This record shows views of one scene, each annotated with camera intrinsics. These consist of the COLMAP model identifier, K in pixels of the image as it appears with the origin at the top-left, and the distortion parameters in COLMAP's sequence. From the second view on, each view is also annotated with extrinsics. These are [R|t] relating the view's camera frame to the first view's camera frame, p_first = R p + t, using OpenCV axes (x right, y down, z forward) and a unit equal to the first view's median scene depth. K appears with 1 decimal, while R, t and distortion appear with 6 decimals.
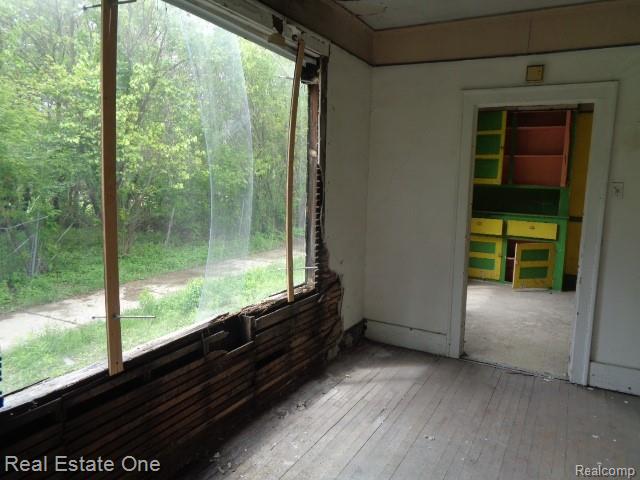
lens RADIAL K [[479.9, 0, 320.2], [0, 479.9, 236.5], [0, 0, 1]] dist [-0.001191, 0.012555]
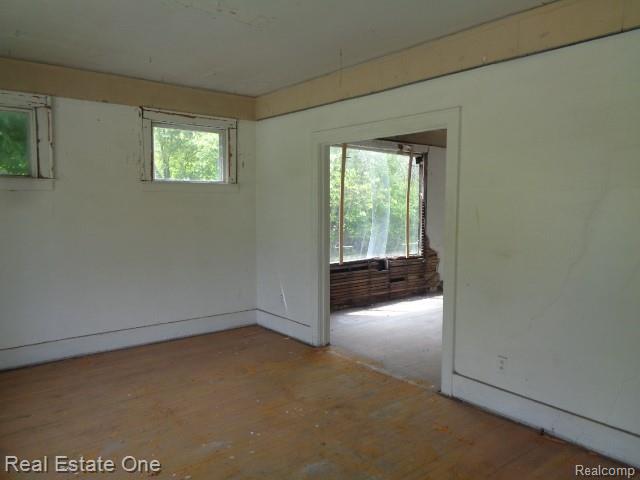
lens RADIAL K [[479.9, 0, 314.7], [0, 479.9, 235.6], [0, 0, 1]] dist [-0.001191, 0.012555]
pose [[0.922102, 0.007828, -0.386868, 0.376663], [-0.033109, 0.997725, -0.058726, 0.158617], [0.385528, 0.066960, 0.920263, -1.177624]]
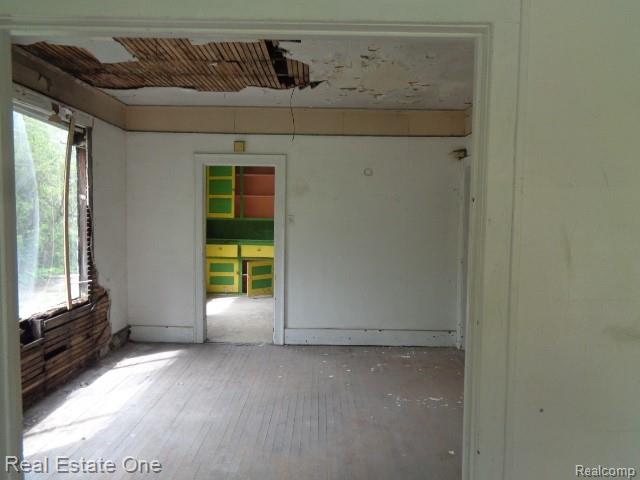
lens RADIAL K [[479.9, 0, 319.8], [0, 479.9, 235.6], [0, 0, 1]] dist [-0.001191, 0.012555]
pose [[0.879428, -0.036196, 0.474654, -0.068384], [0.070854, 0.995951, -0.055328, 0.050030], [-0.470729, 0.082289, 0.878432, -0.444708]]
